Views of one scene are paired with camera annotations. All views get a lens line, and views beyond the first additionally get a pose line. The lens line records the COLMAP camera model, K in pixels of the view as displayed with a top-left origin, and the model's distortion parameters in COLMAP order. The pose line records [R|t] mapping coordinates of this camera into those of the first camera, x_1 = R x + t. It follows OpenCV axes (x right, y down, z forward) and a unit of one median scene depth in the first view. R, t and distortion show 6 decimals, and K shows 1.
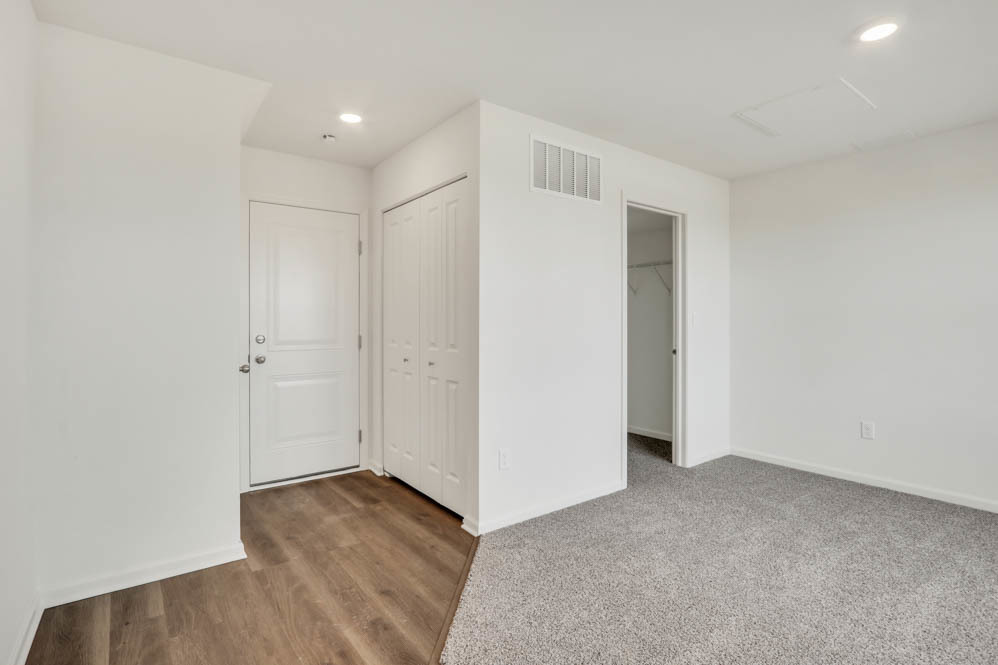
lens RADIAL K [[487.5, 0, 497.1], [0, 487.5, 327.3], [0, 0, 1]] dist [-0.002204, -0.000505]
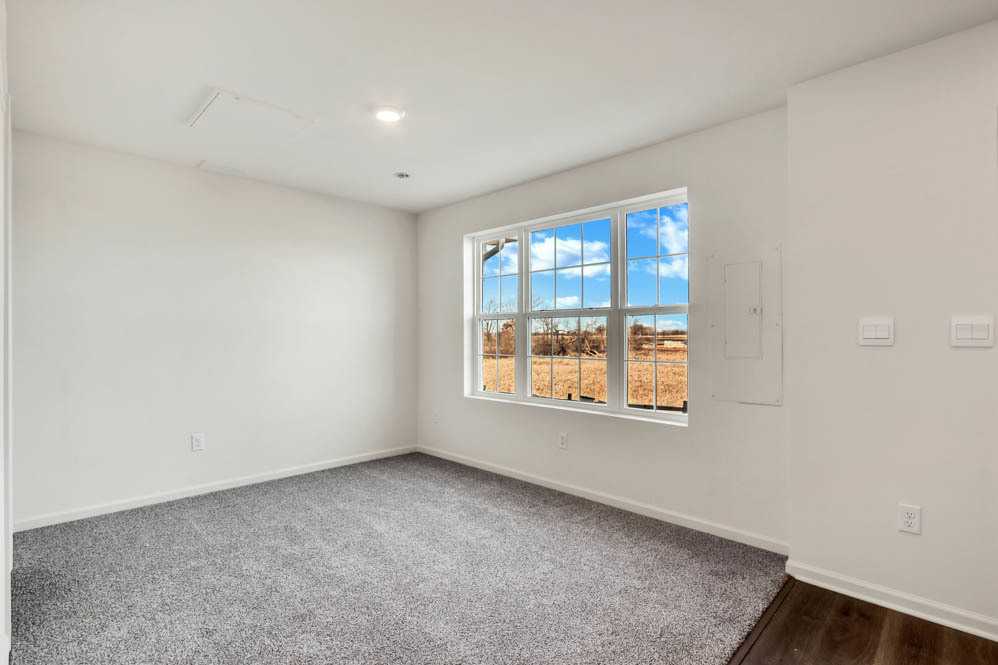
lens RADIAL K [[487.5, 0, 489.1], [0, 487.5, 336.8], [0, 0, 1]] dist [-0.002204, -0.000505]
pose [[-0.144030, -0.004829, 0.989561, -0.386861], [0.001448, 0.999986, 0.005091, -0.015015], [-0.989572, 0.002167, -0.144021, 0.626118]]
